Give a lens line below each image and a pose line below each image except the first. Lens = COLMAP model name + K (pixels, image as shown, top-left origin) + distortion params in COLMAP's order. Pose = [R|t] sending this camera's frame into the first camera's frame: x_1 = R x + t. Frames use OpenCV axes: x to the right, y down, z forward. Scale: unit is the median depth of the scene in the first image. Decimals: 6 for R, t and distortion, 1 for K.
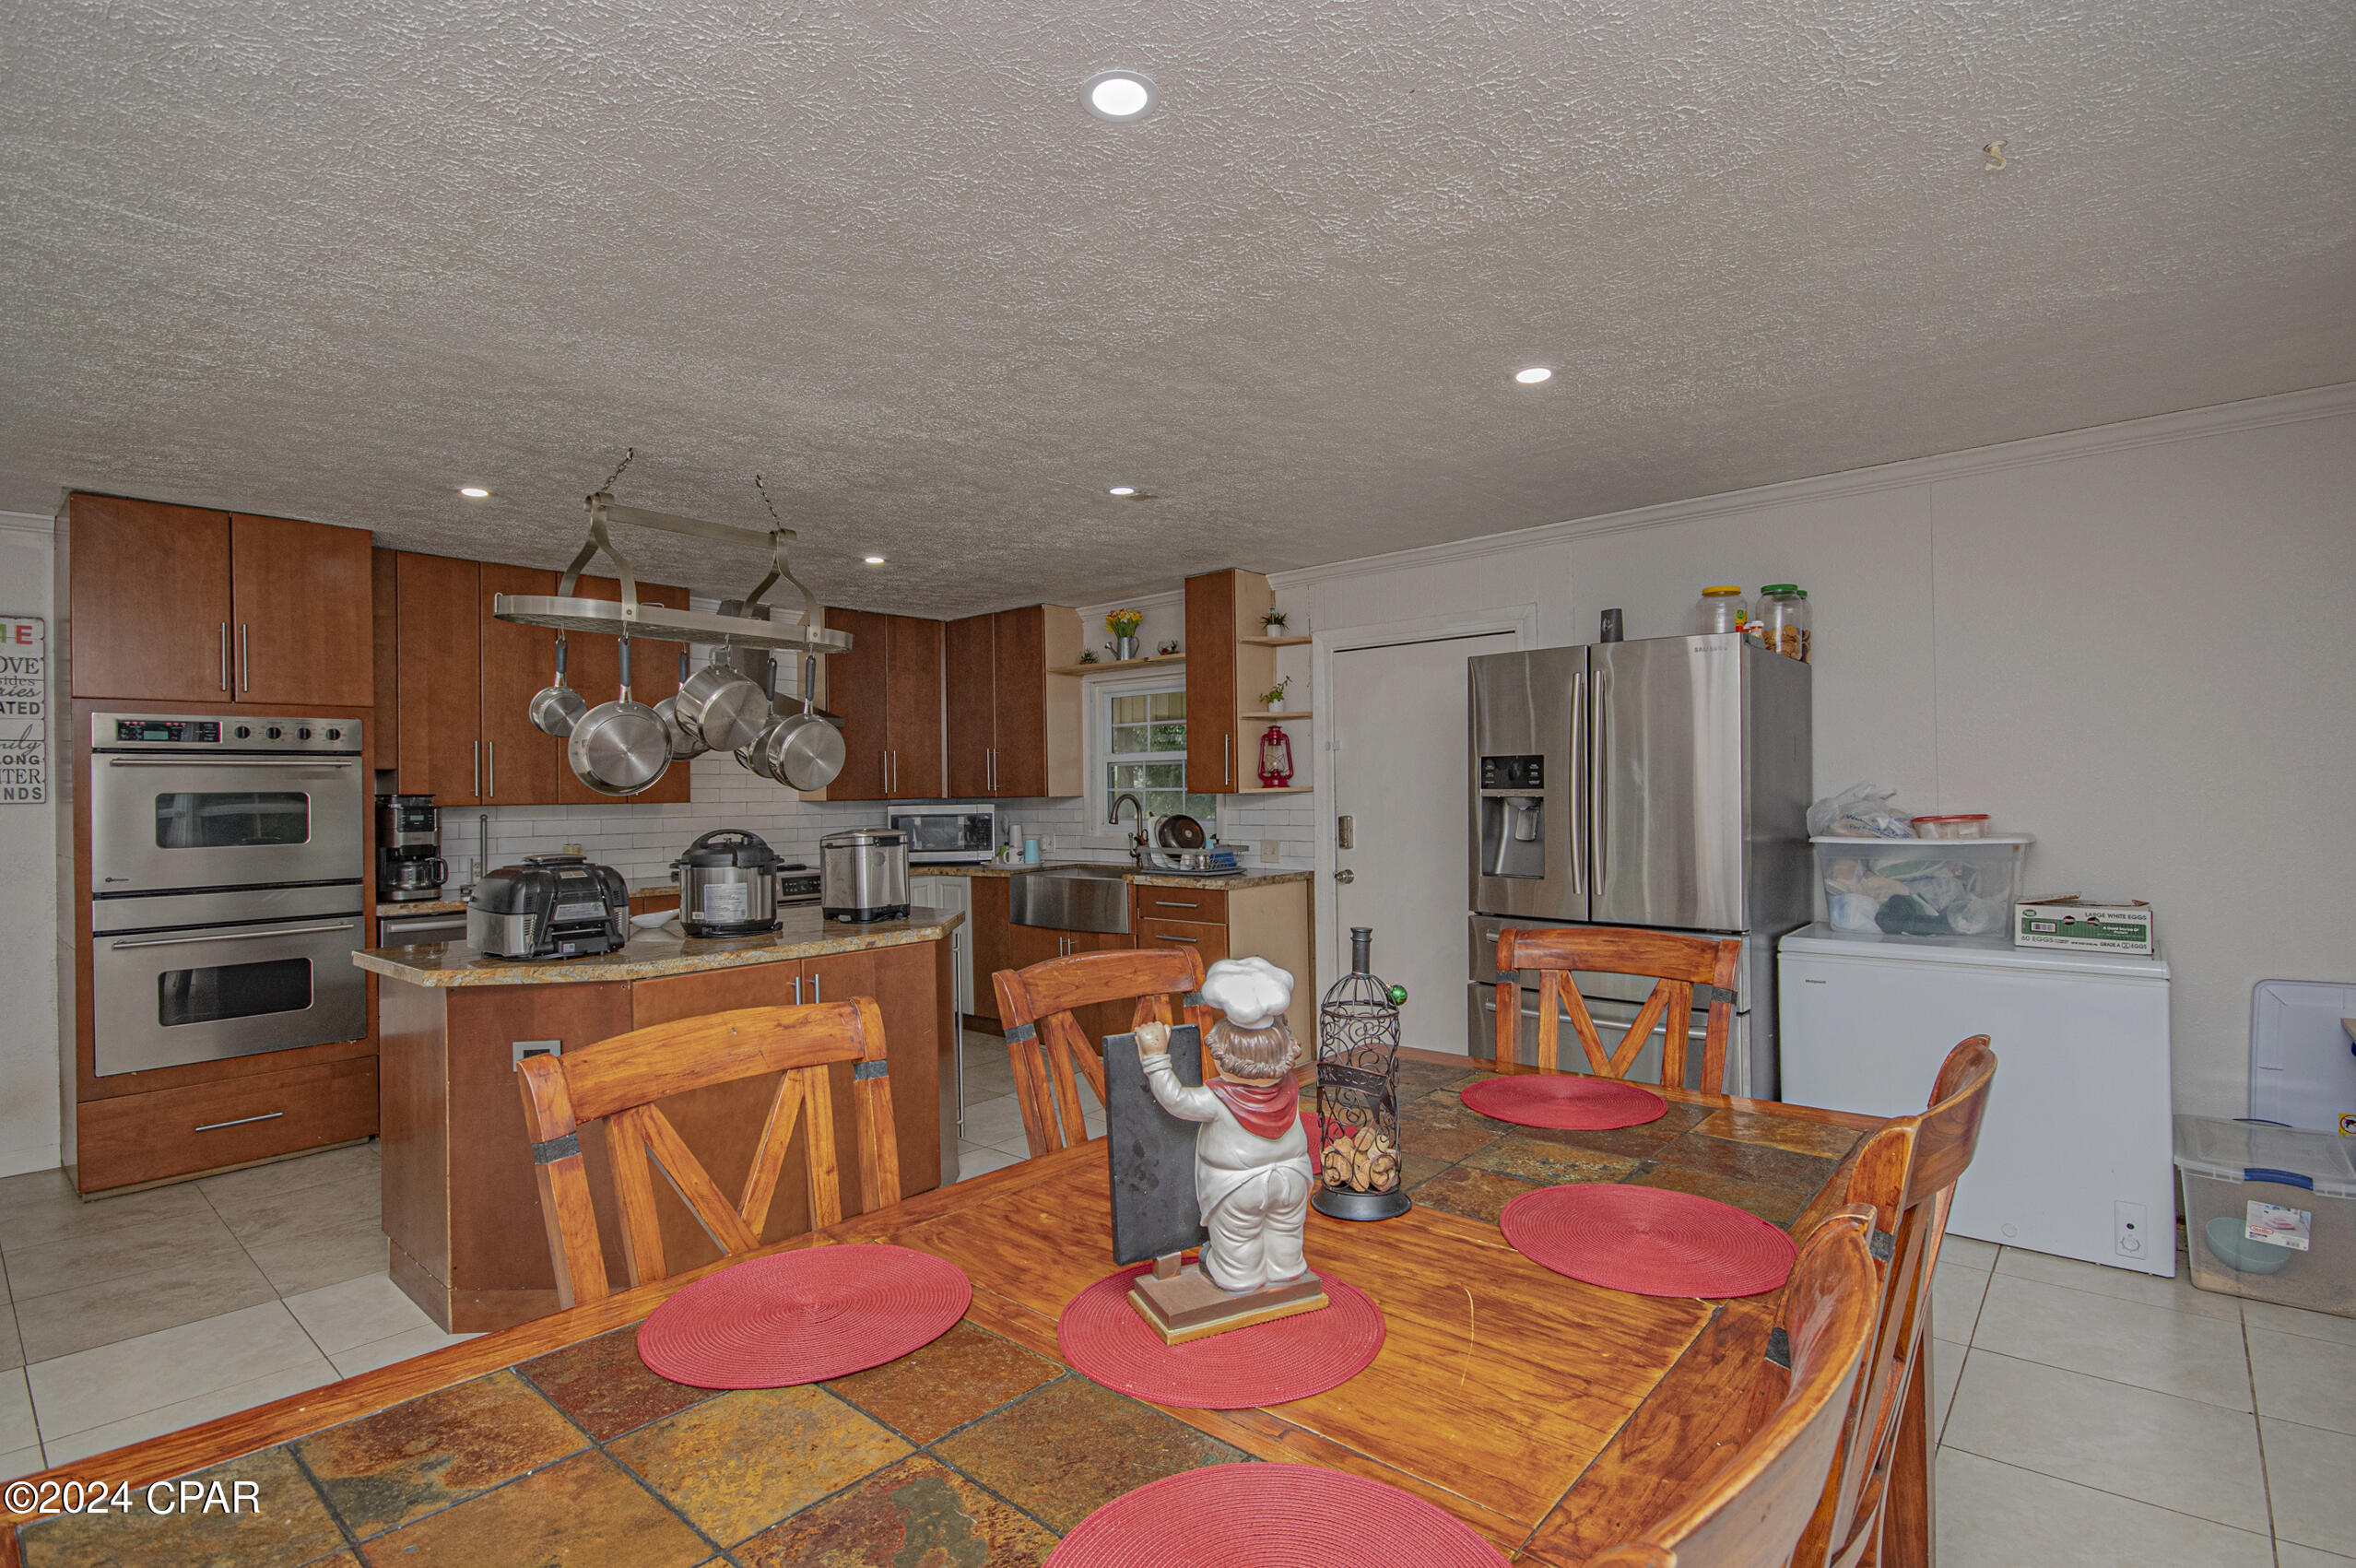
lens RADIAL K [[1092.8, 0, 1183.7], [0, 1092.8, 782.1], [0, 0, 1]] dist [0.009986, -0.014647]
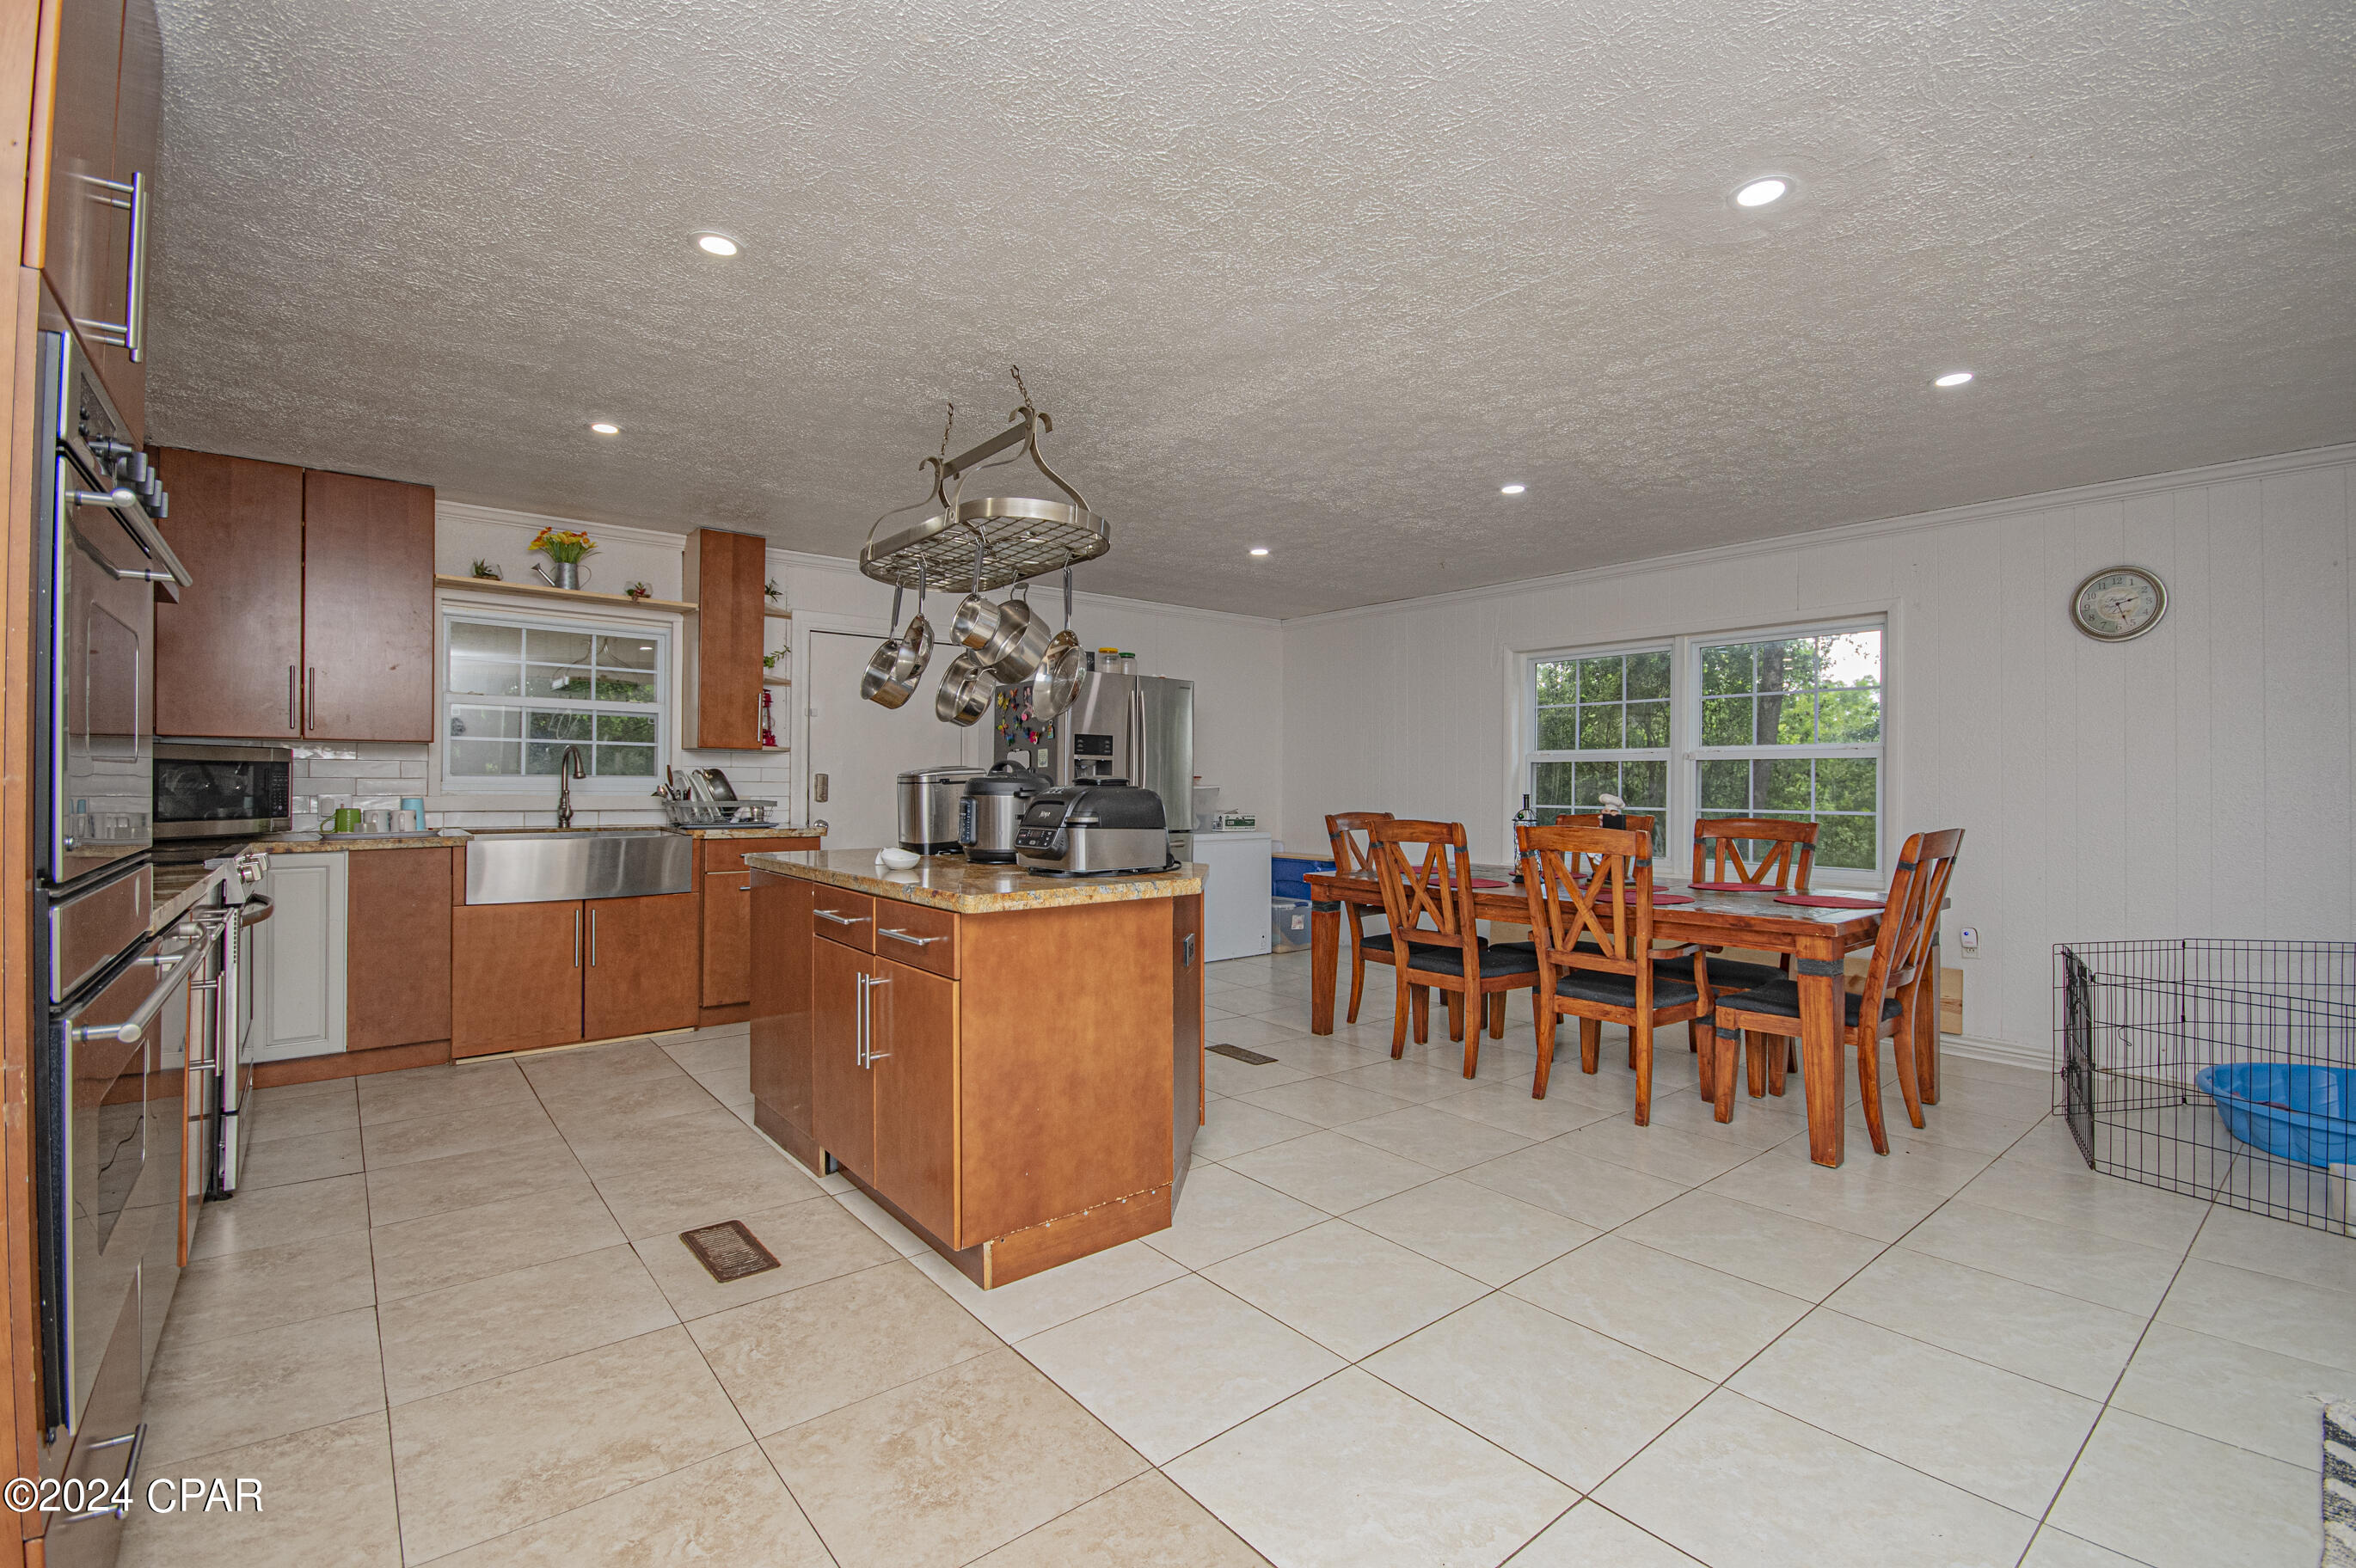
lens RADIAL K [[1029.9, 0, 1188.5], [0, 1029.9, 783.2], [0, 0, 1]] dist [0.001966, -0.011490]
pose [[0.160662, 0.018669, 0.986833, -1.148214], [-0.020766, 0.999664, -0.015531, 0.064673], [-0.986791, -0.017997, 0.160996, 0.572462]]
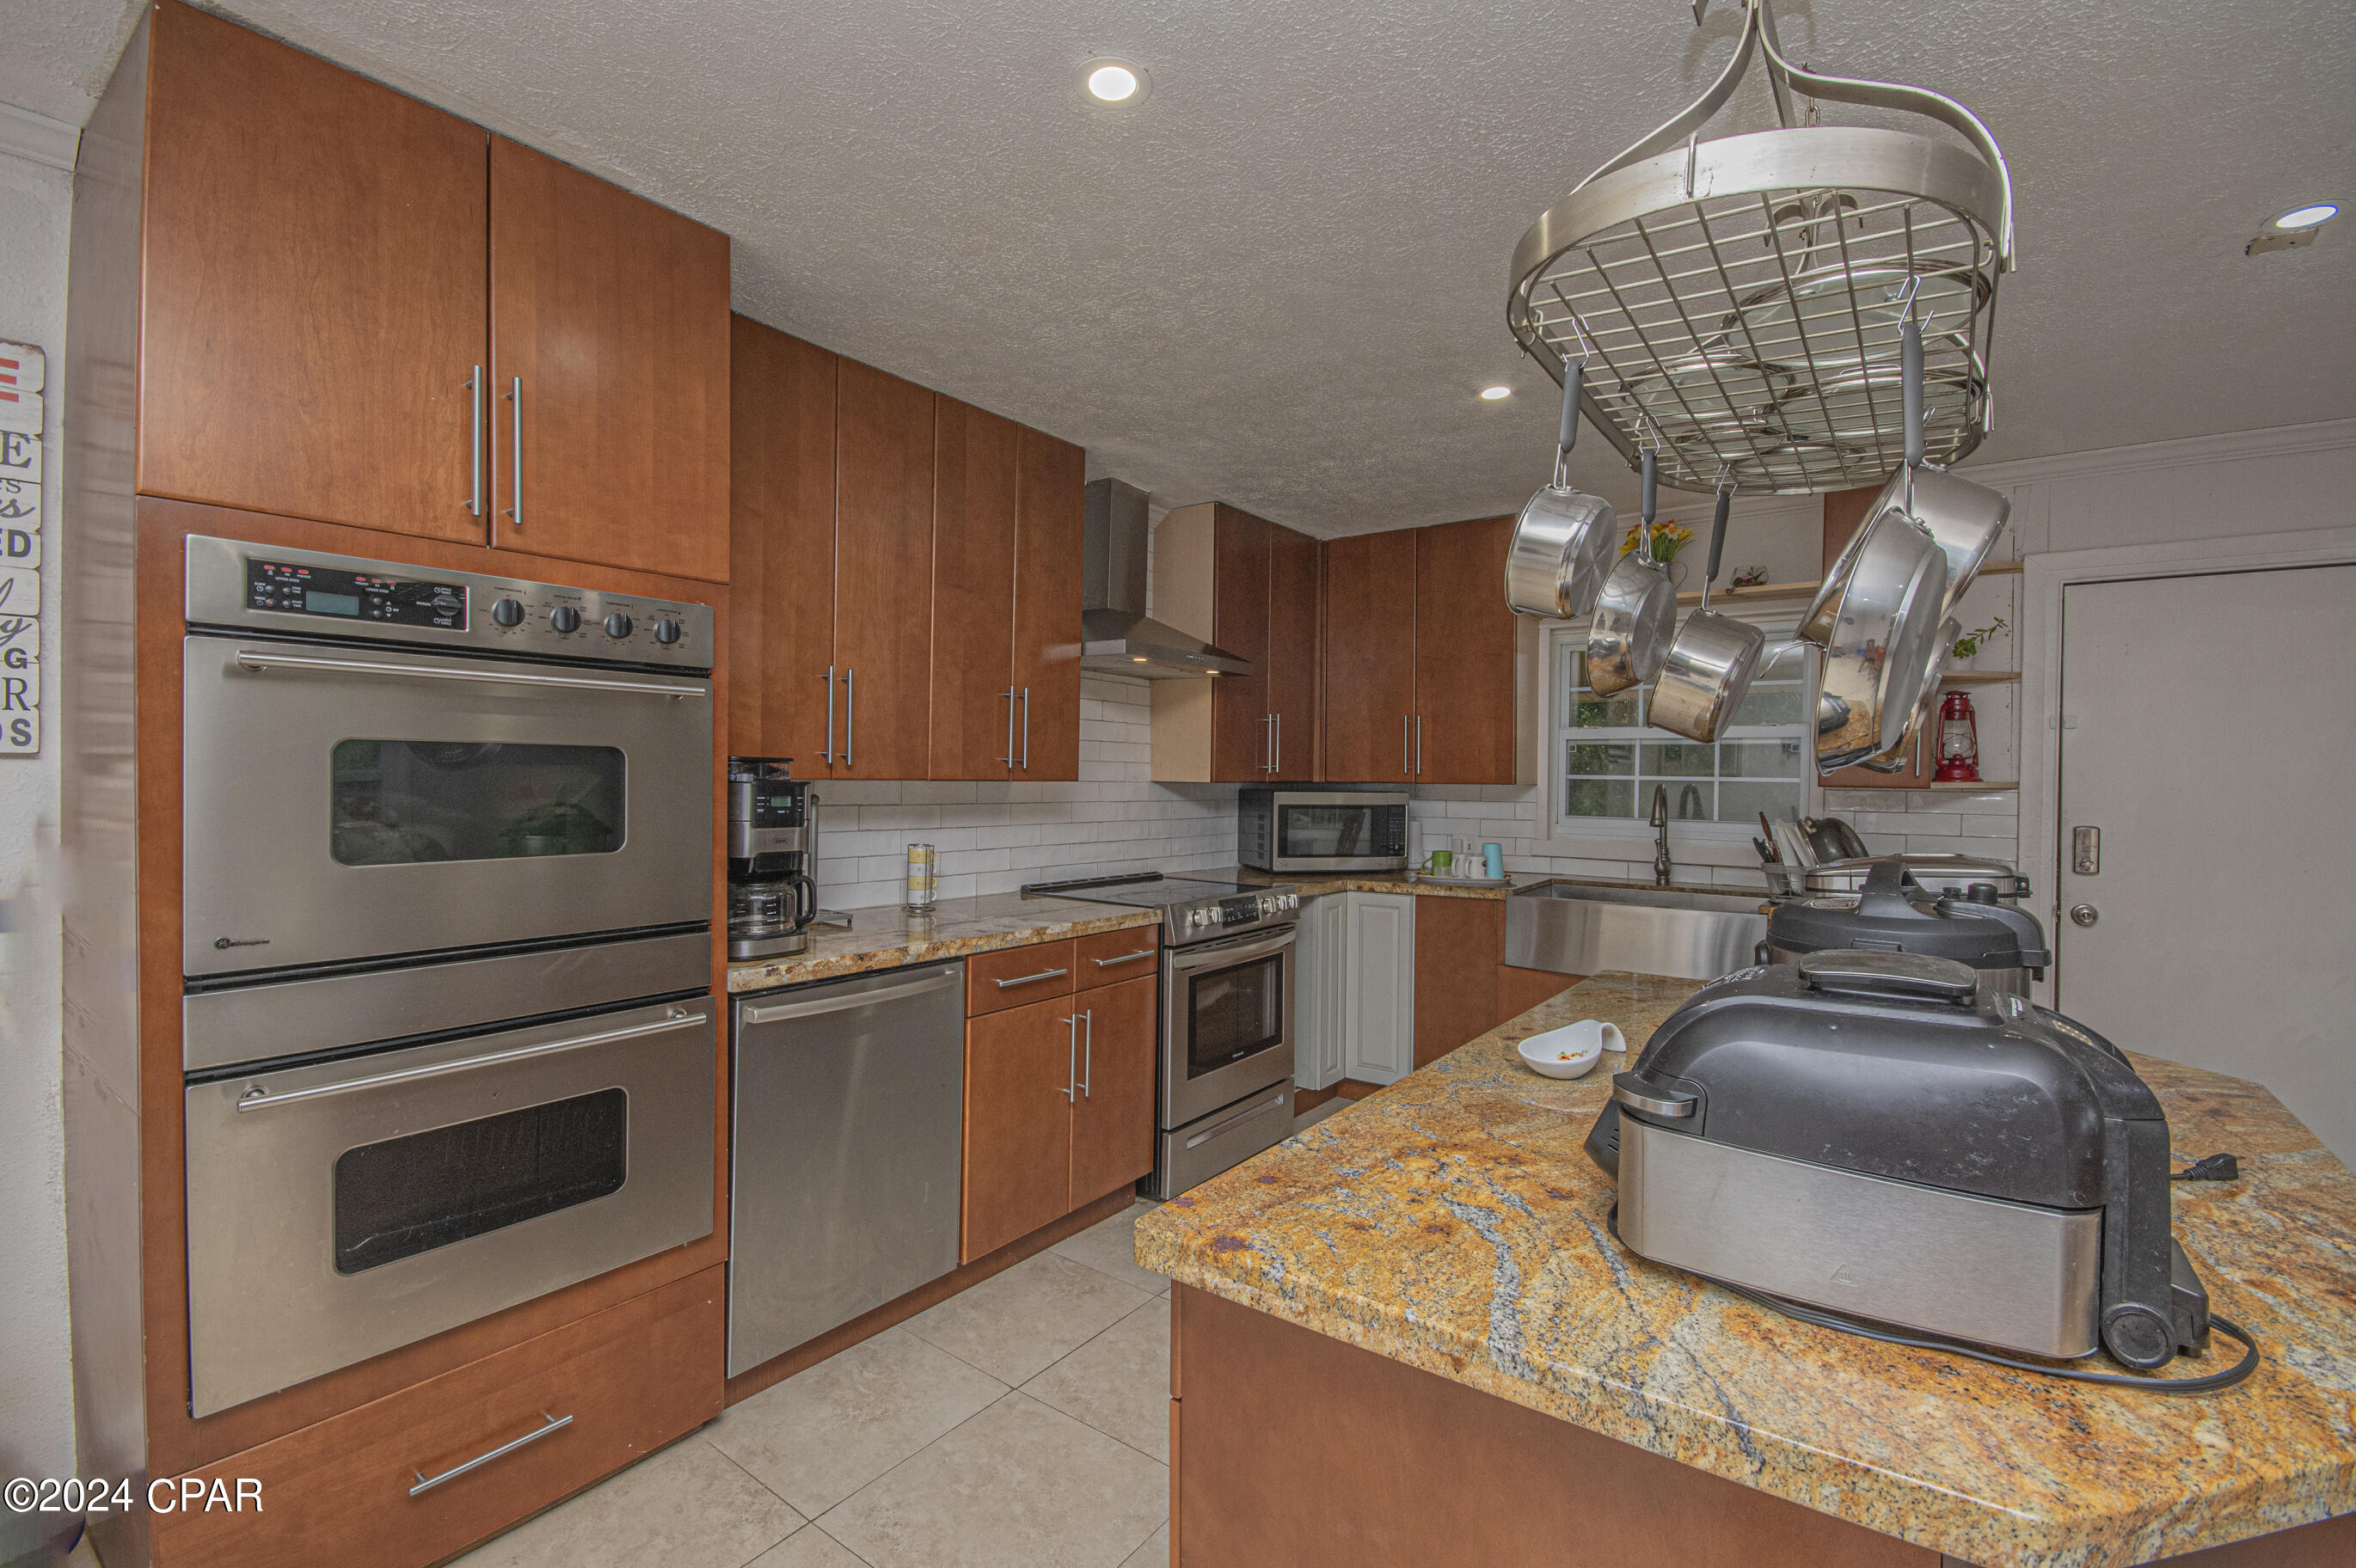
lens RADIAL K [[1029.9, 0, 1188.5], [0, 1029.9, 783.2], [0, 0, 1]] dist [0.001966, -0.011490]
pose [[0.996370, 0.024457, 0.081540, -0.603960], [-0.025664, 0.999576, 0.013788, 0.013042], [-0.081168, -0.015831, 0.996575, 0.538329]]
